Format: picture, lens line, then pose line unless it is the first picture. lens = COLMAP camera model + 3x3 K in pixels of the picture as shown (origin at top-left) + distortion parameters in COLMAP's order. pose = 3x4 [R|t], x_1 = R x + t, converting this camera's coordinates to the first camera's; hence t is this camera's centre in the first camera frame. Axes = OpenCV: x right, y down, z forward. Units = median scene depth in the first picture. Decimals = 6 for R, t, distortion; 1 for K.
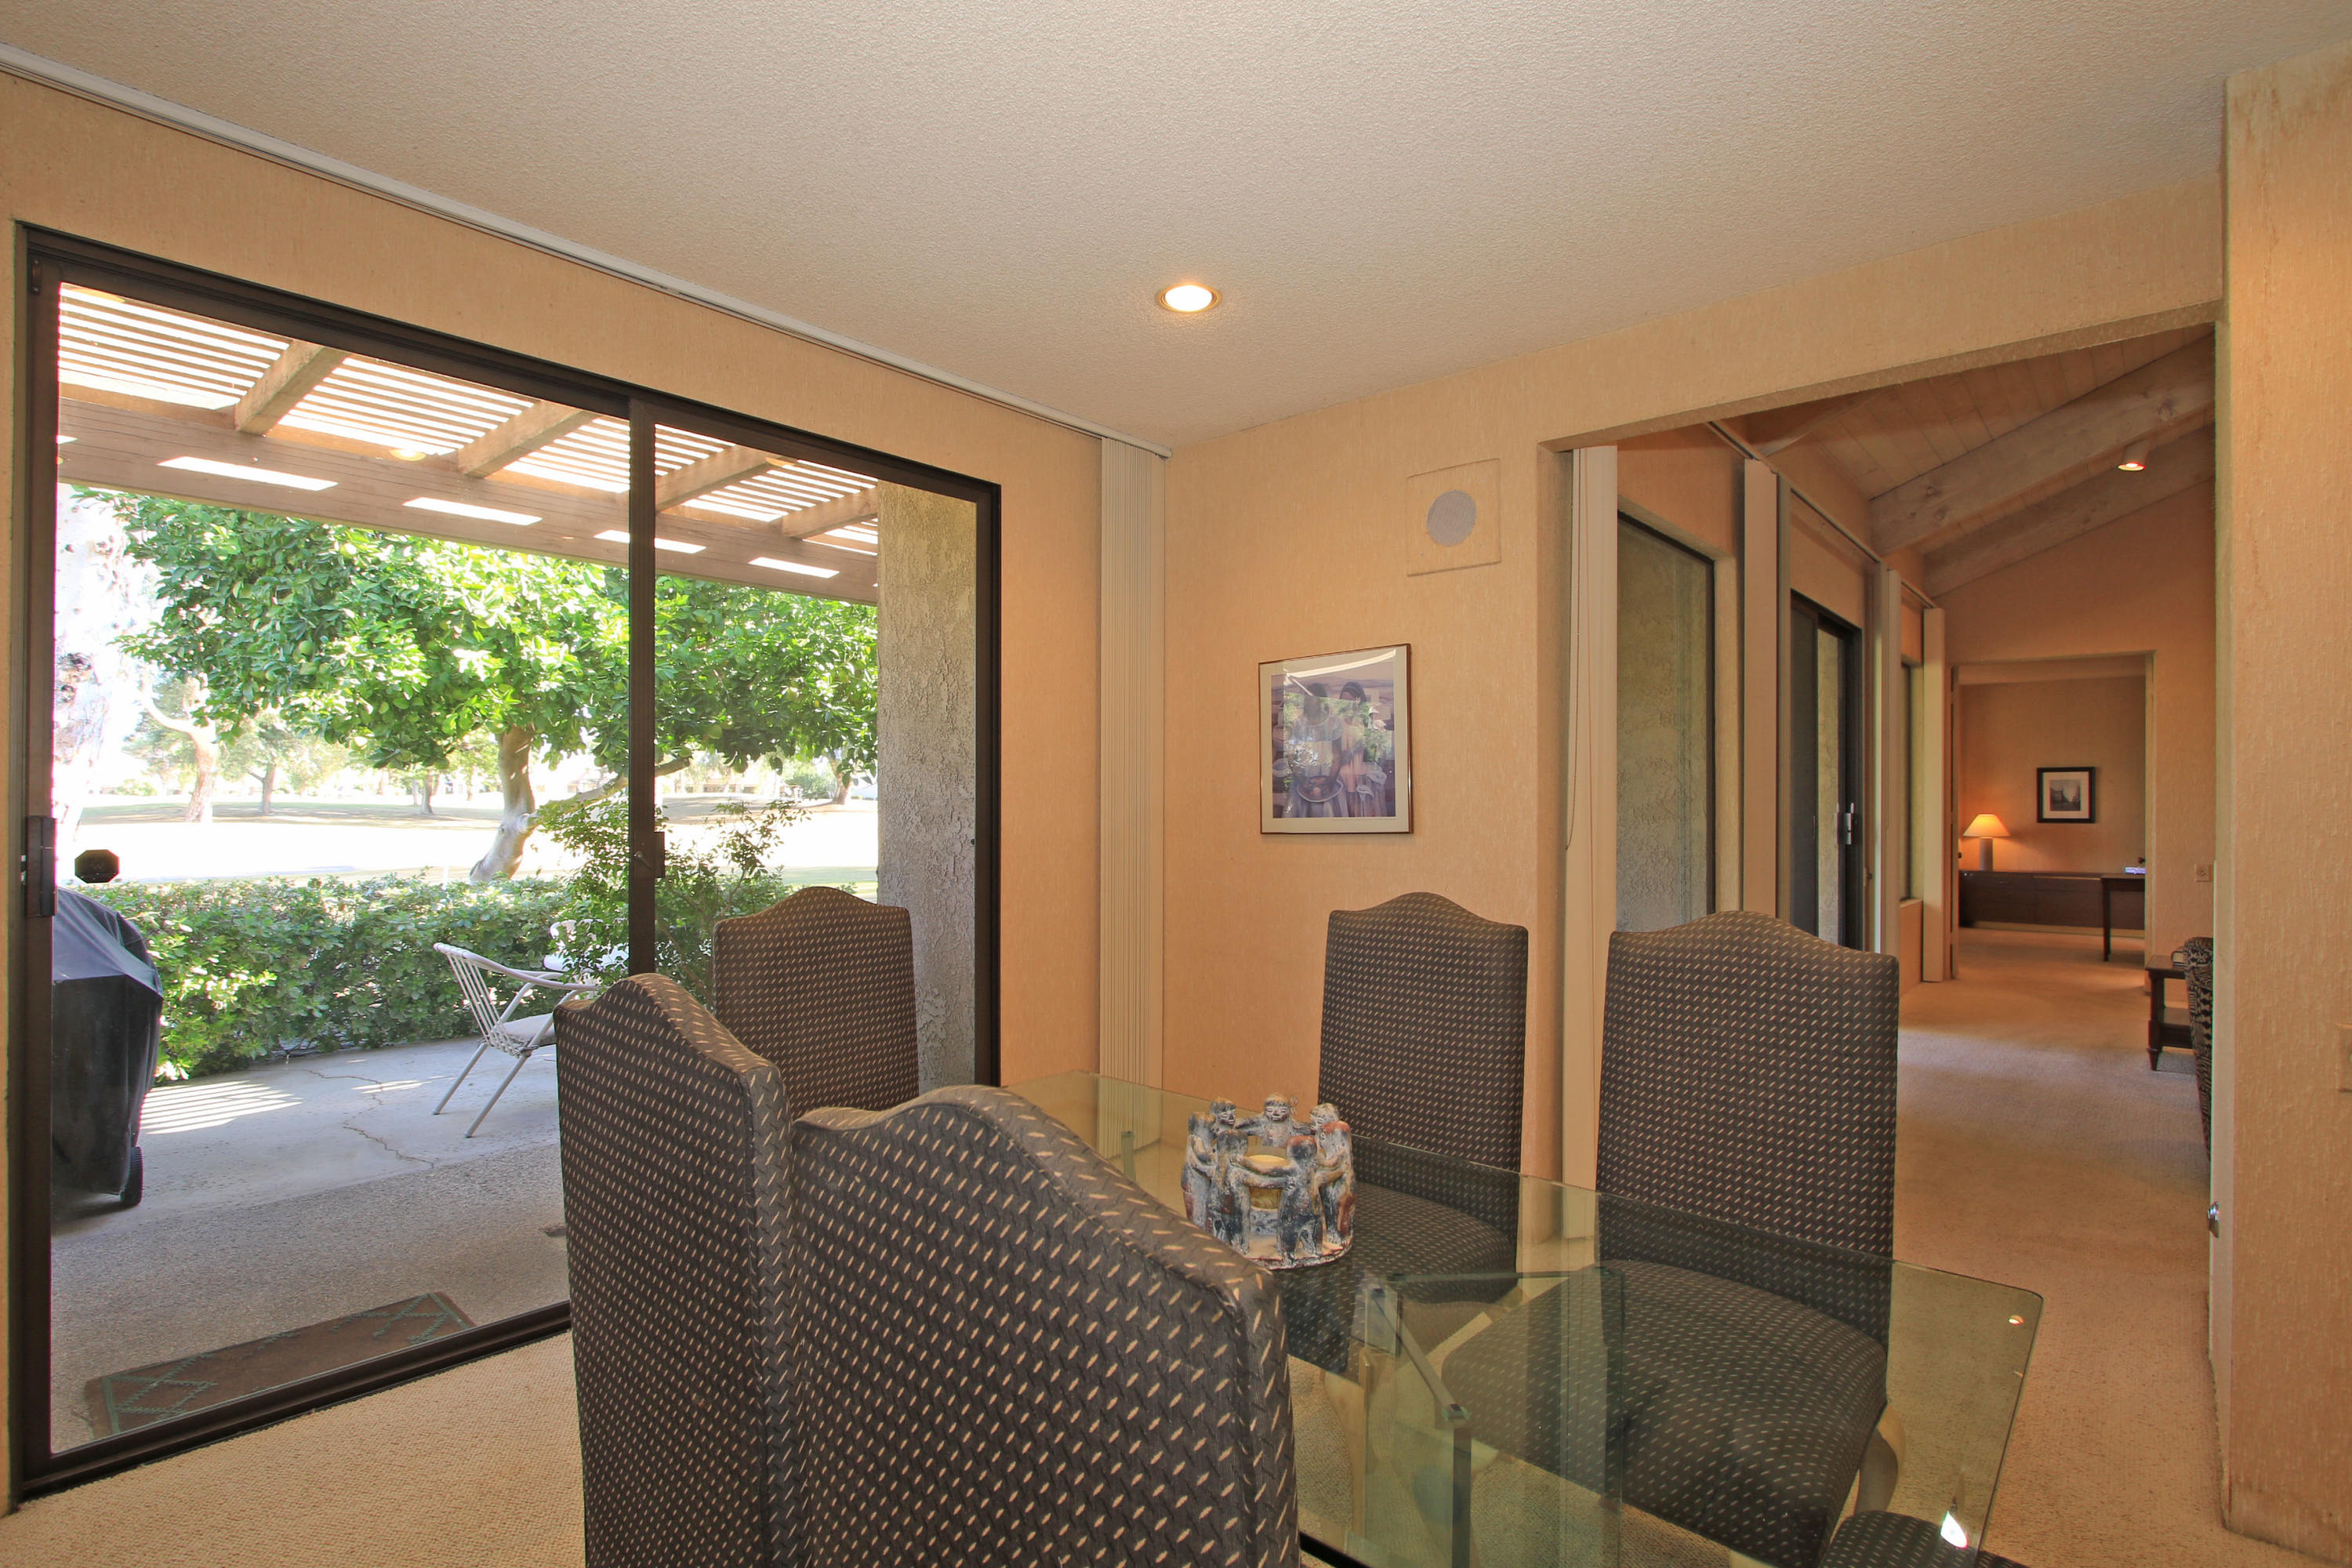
lens RADIAL K [[1140.1, 0, 1165.5], [0, 1140.1, 801.3], [0, 0, 1]] dist [-0.011602, 0.001464]
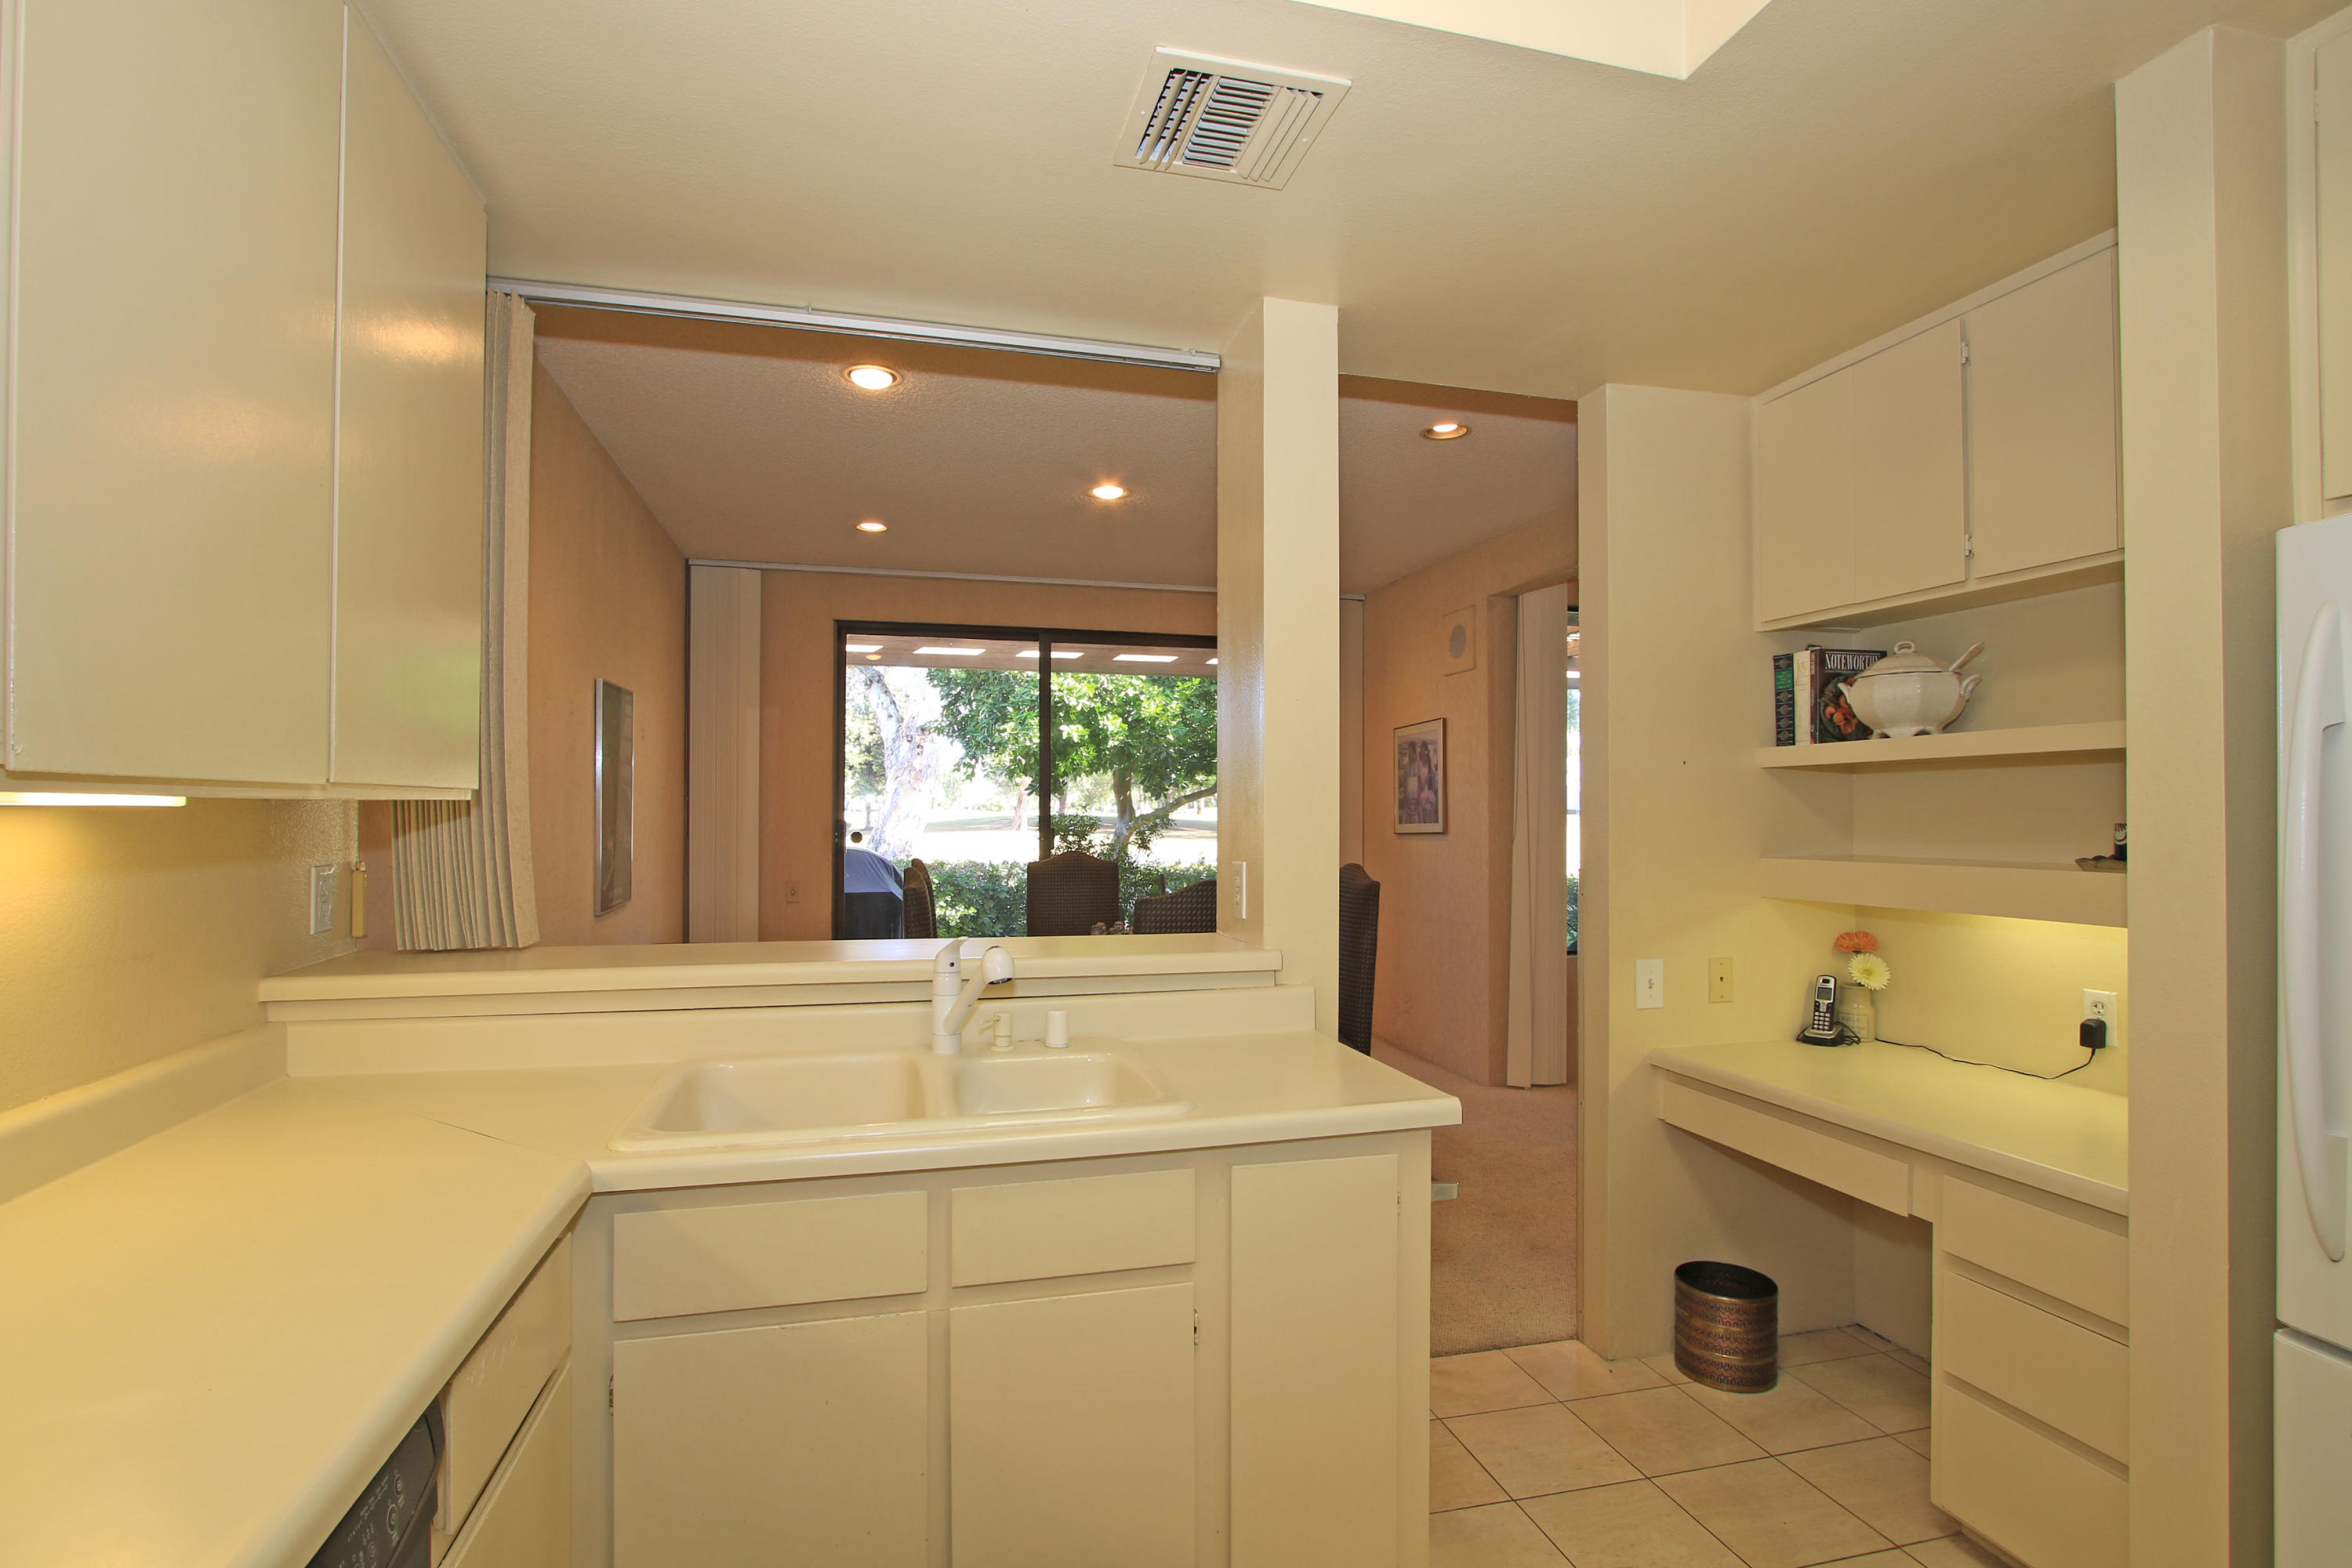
lens RADIAL K [[1139.0, 0, 1174.0], [0, 1139.0, 821.4], [0, 0, 1]] dist [-0.013167, 0.000956]
pose [[0.835841, 0.001294, -0.548970, 0.443698], [0.002333, 0.999980, 0.005908, 0.000180], [0.548966, -0.006219, 0.835821, -0.327858]]
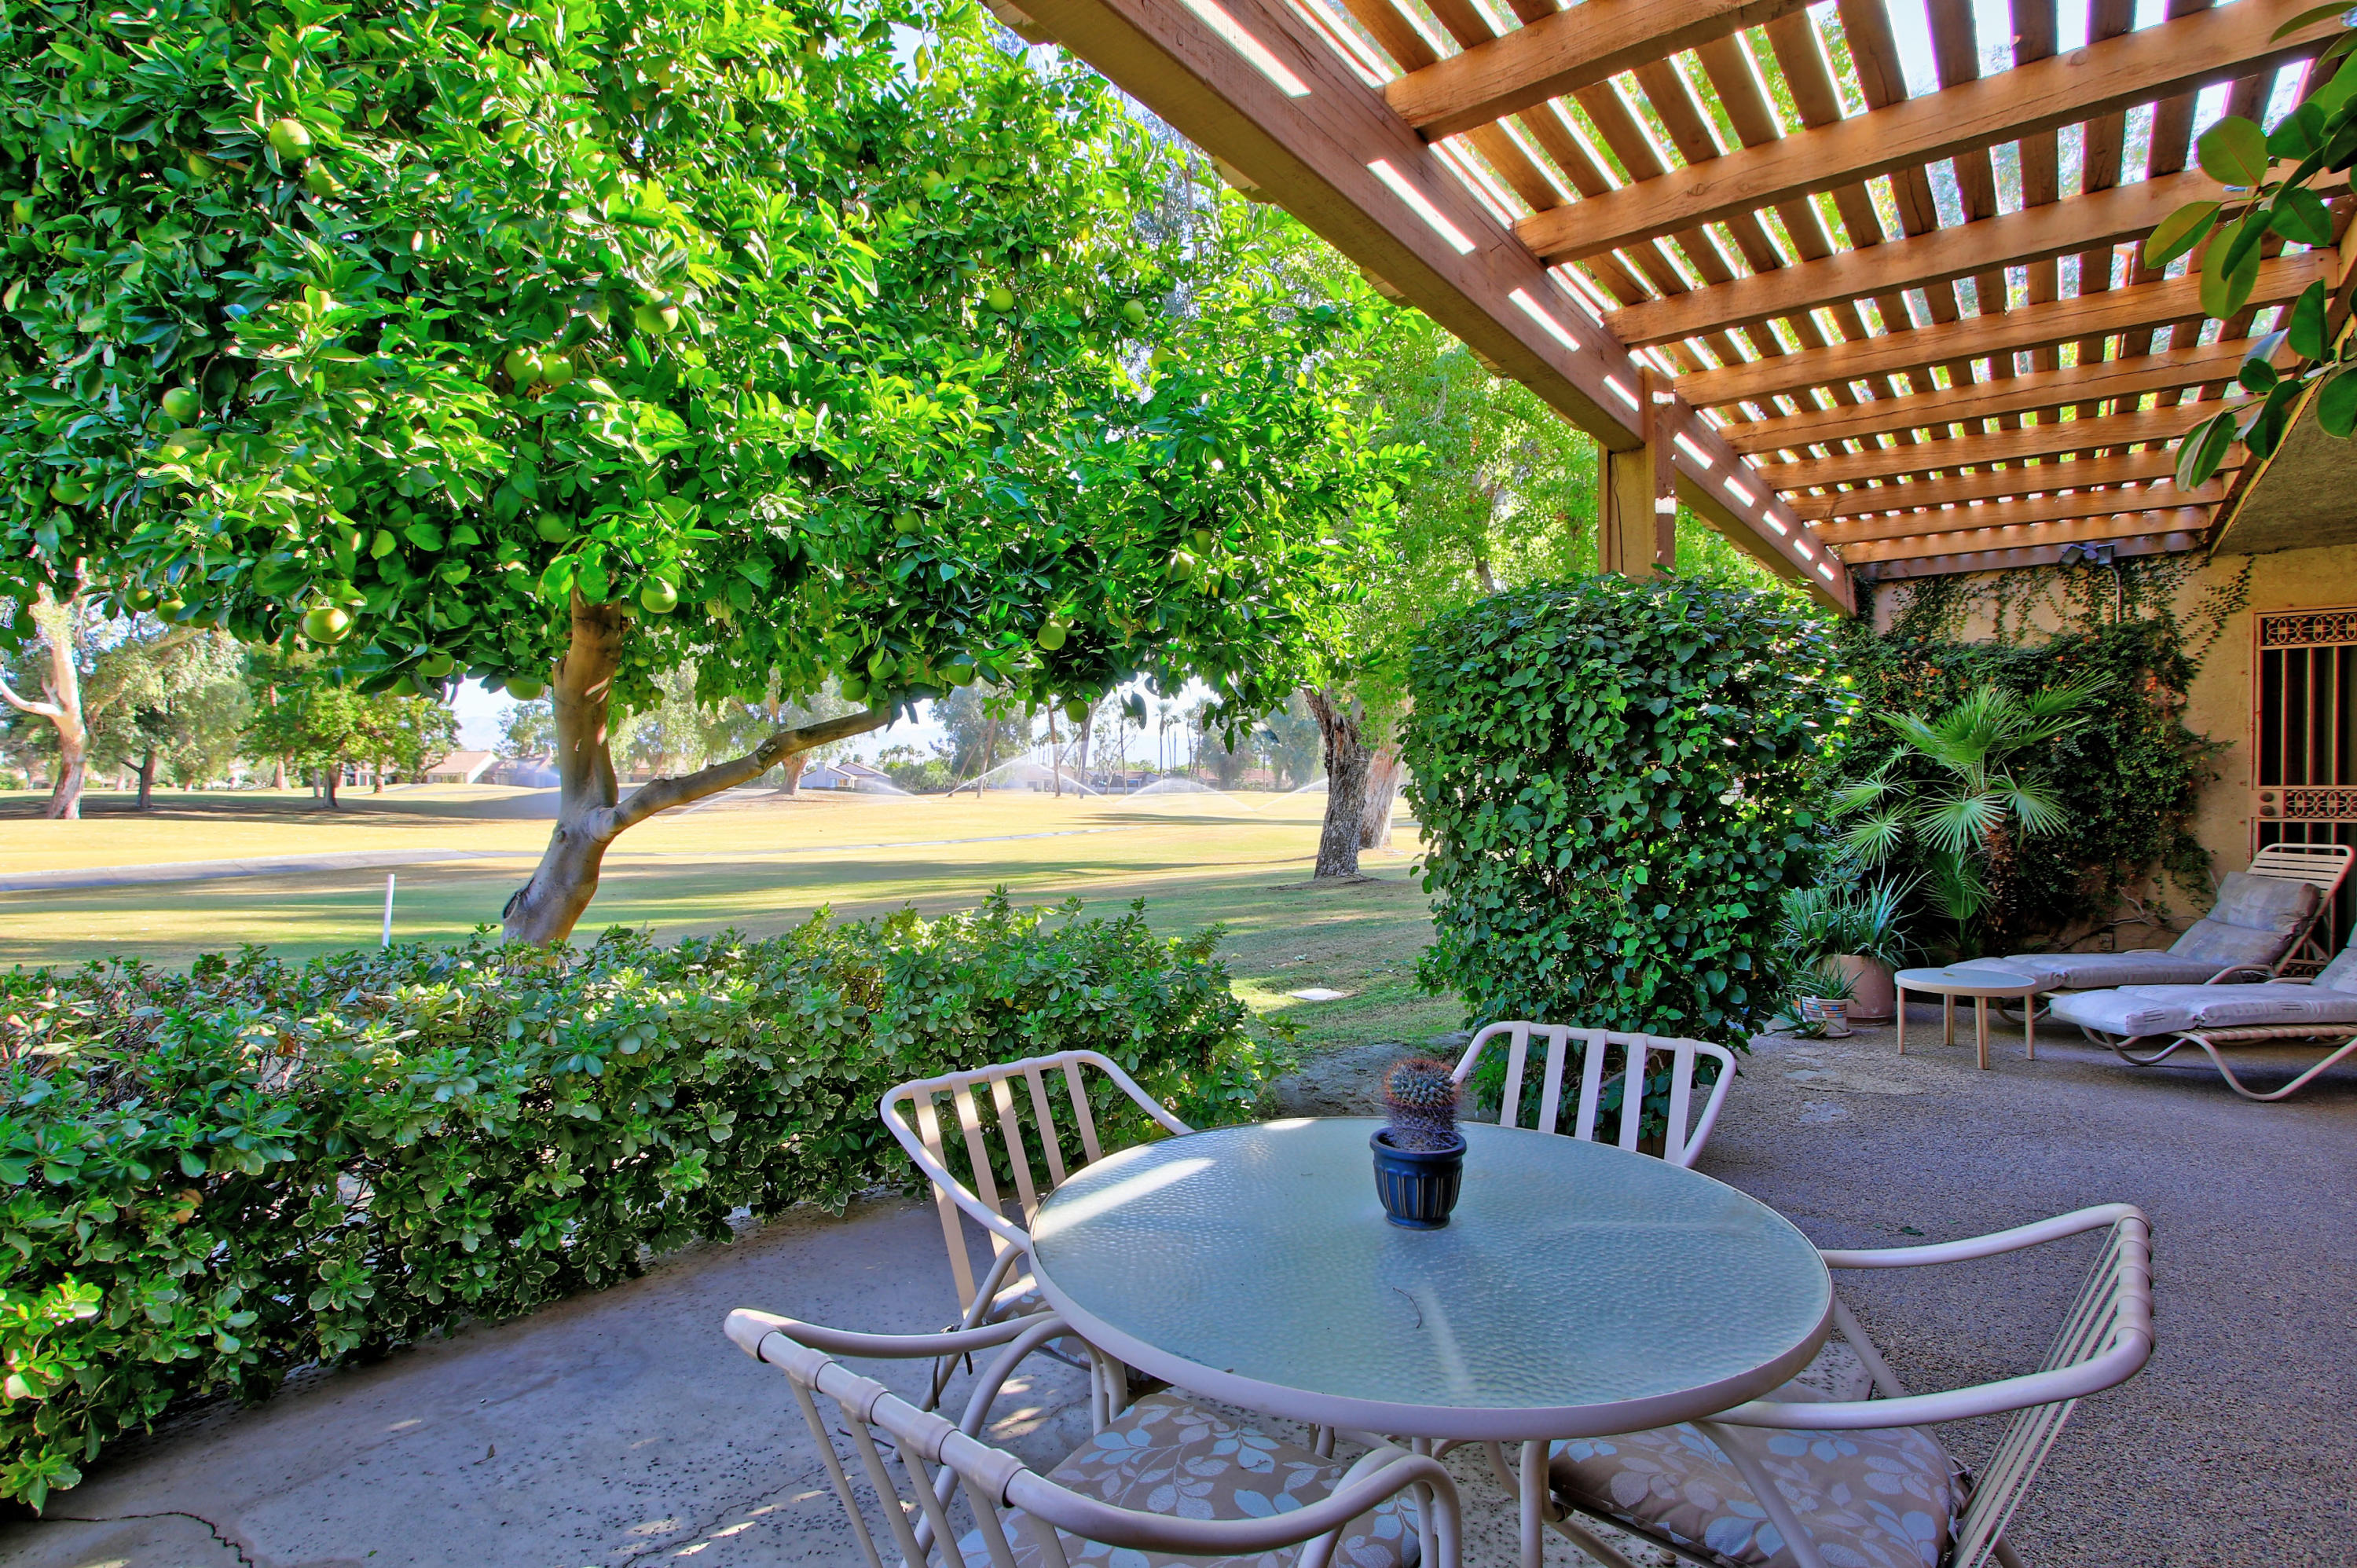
lens RADIAL K [[1142.5, 0, 1180.4], [0, 1142.5, 793.3], [0, 0, 1]] dist [-0.011602, 0.001464]
pose [[0.997613, -0.009489, 0.068401, -0.440768], [0.009055, 0.999937, 0.006657, 0.006797], [-0.068460, -0.006021, 0.997636, 0.583443]]
